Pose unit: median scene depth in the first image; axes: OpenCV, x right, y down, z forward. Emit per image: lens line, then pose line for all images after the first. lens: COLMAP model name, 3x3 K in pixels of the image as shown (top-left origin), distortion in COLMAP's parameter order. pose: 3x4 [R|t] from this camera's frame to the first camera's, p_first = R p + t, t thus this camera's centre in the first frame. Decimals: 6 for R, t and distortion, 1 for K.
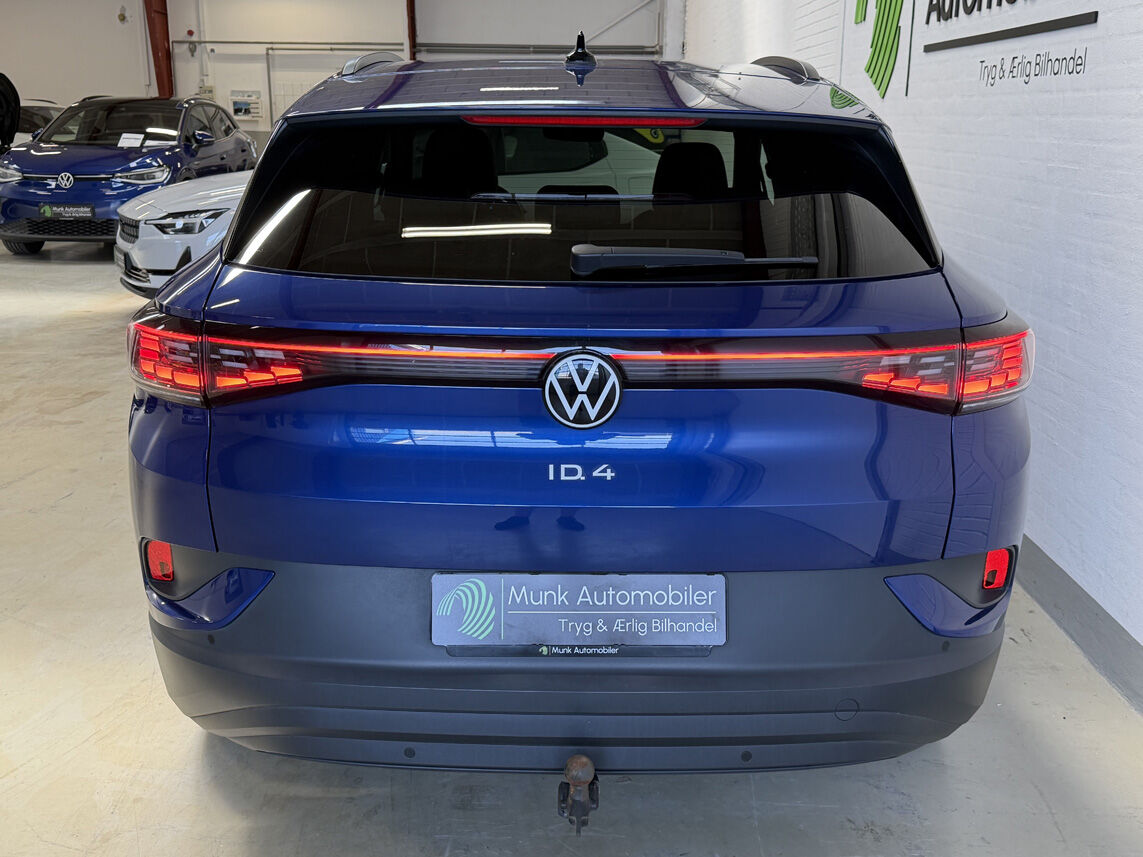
lens RADIAL K [[1197.2, 0, 570.7], [0, 1197.2, 428.9], [0, 0, 1]] dist [0.016987, 0.000000]
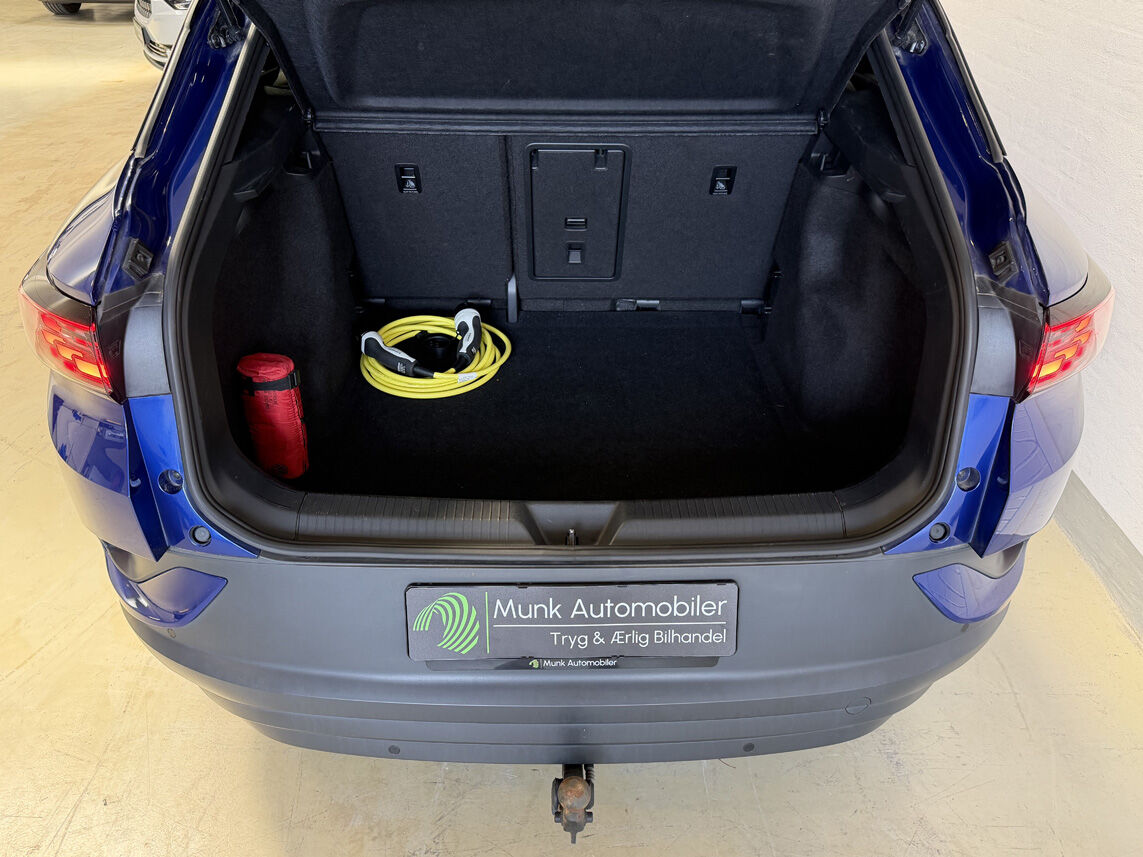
lens RADIAL K [[905.5, 0, 575.3], [0, 905.5, 428.5], [0, 0, 1]] dist [0.000906, -0.008332]
pose [[0.999801, -0.009393, 0.017622, -0.001931], [0.003500, 0.951233, 0.308453, -0.194799], [-0.019660, -0.308330, 0.951076, 0.402396]]
